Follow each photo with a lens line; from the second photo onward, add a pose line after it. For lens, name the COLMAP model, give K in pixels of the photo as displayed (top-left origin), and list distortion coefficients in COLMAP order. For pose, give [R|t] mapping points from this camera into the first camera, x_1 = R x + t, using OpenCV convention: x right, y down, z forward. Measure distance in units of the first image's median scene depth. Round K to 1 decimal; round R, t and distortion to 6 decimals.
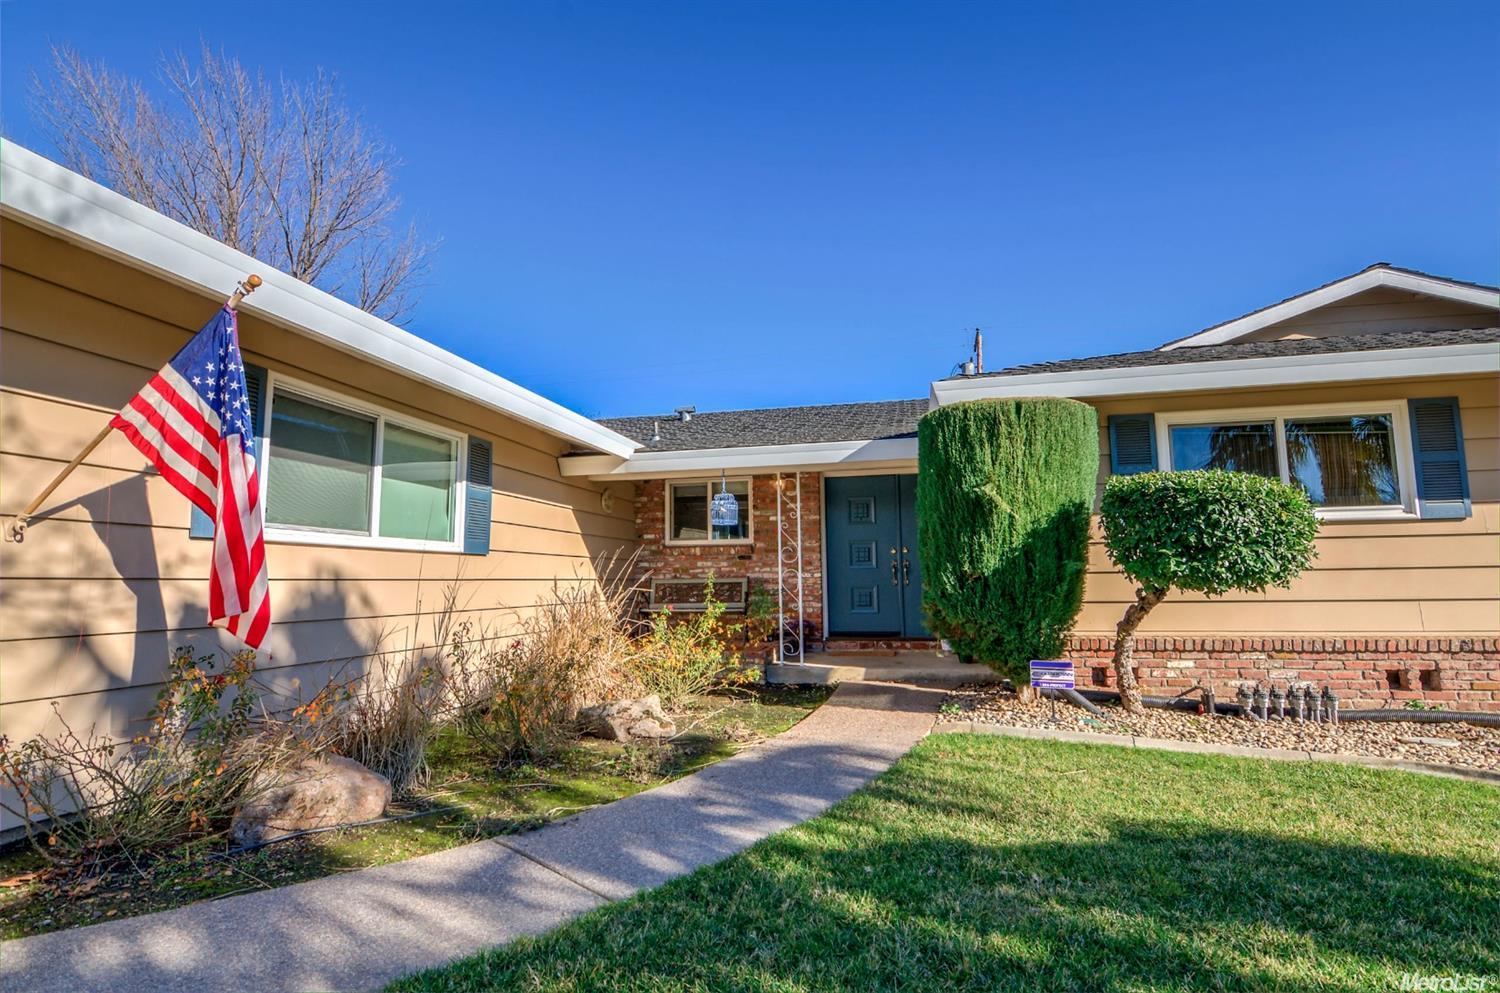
lens RADIAL K [[719.8, 0, 750.0], [0, 719.8, 496.5], [0, 0, 1]] dist [-0.004240, -0.012995]
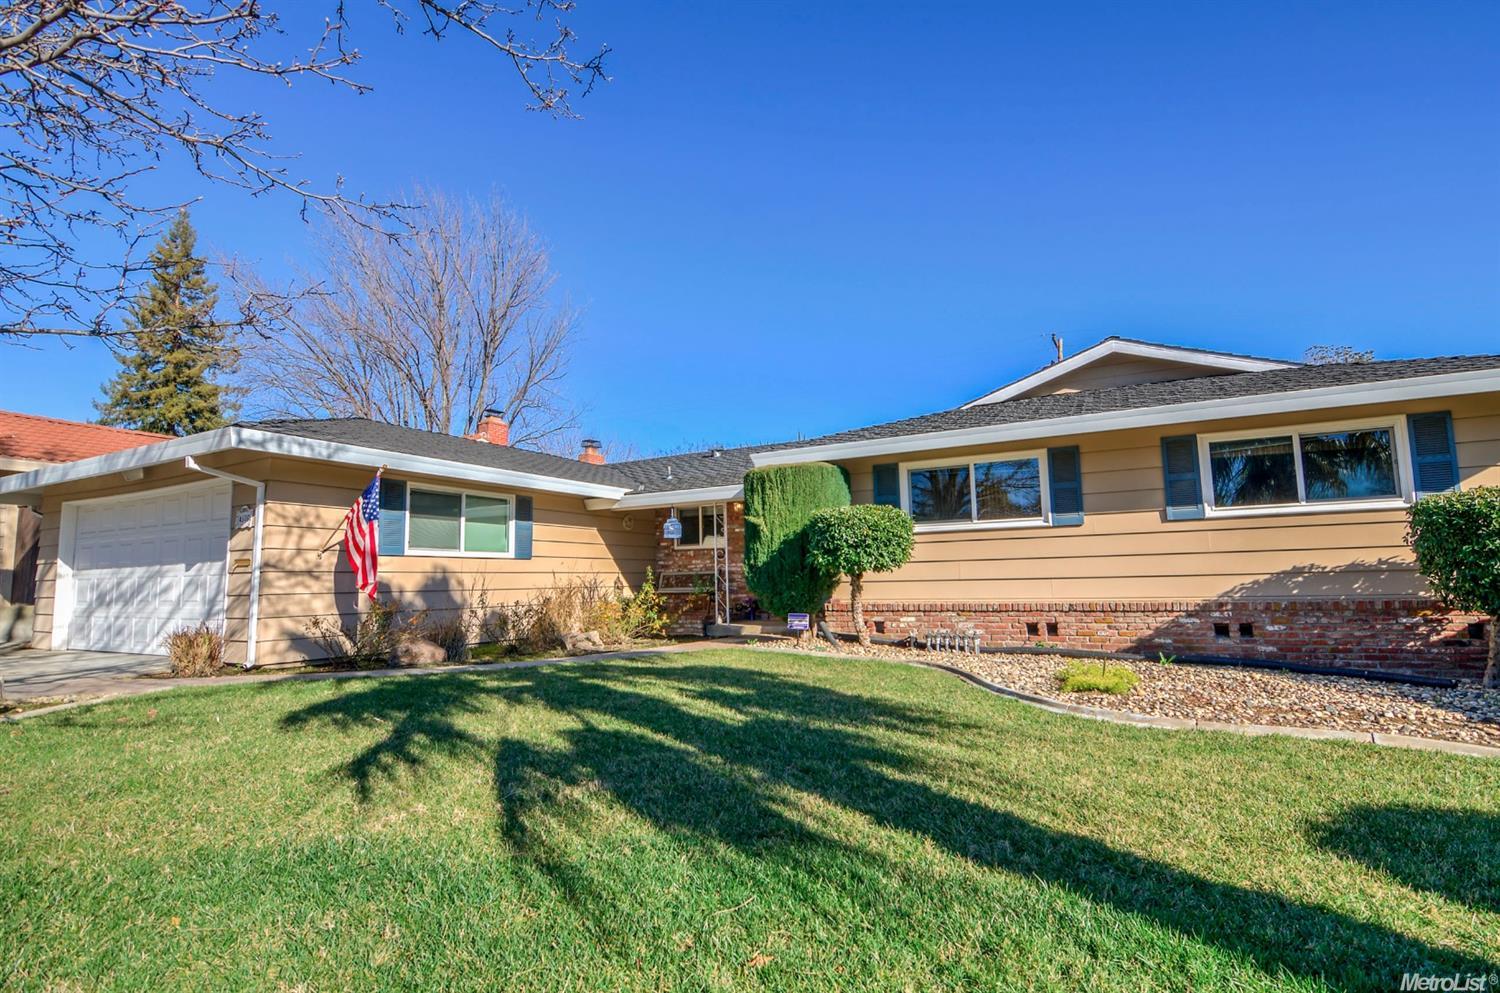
lens RADIAL K [[737.8, 0, 750.0], [0, 737.8, 496.5], [0, 0, 1]] dist [-0.002177, -0.013817]
pose [[0.964092, -0.038978, -0.262693, 0.738704], [0.040321, 0.999187, -0.000278, -0.059890], [0.262490, -0.010324, 0.964879, -0.732396]]
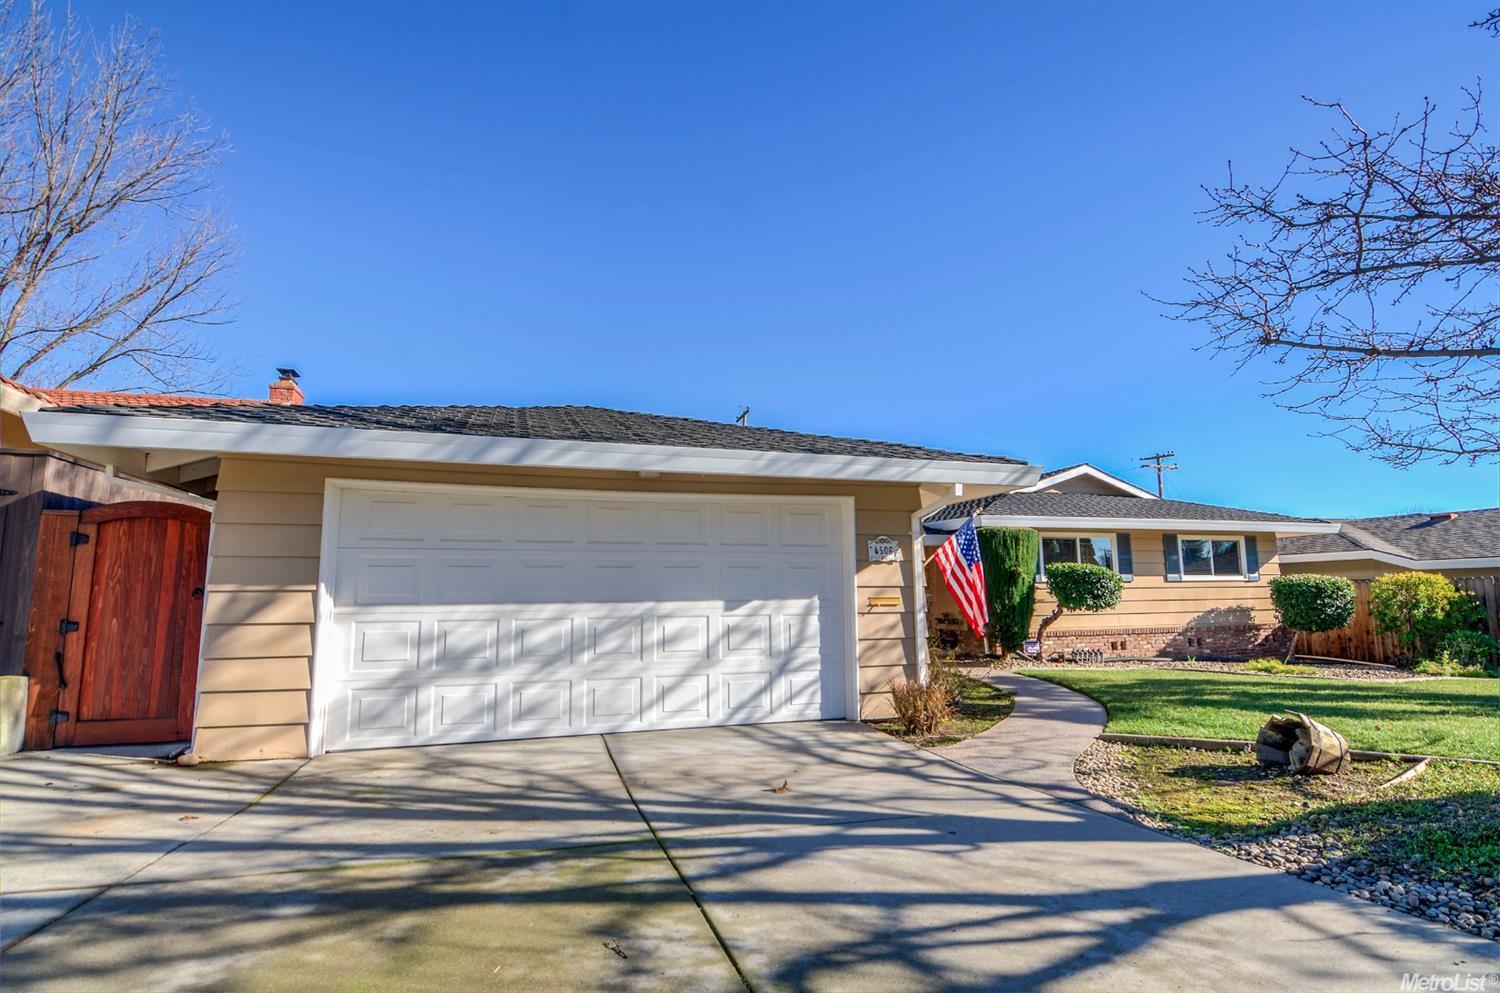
lens RADIAL K [[719.8, 0, 750.0], [0, 719.8, 496.5], [0, 0, 1]] dist [-0.004240, -0.012995]
pose [[0.861783, 0.071595, 0.502199, -1.496311], [-0.056637, 0.997380, -0.044999, -0.081145], [-0.504105, 0.010337, 0.863580, -0.546005]]
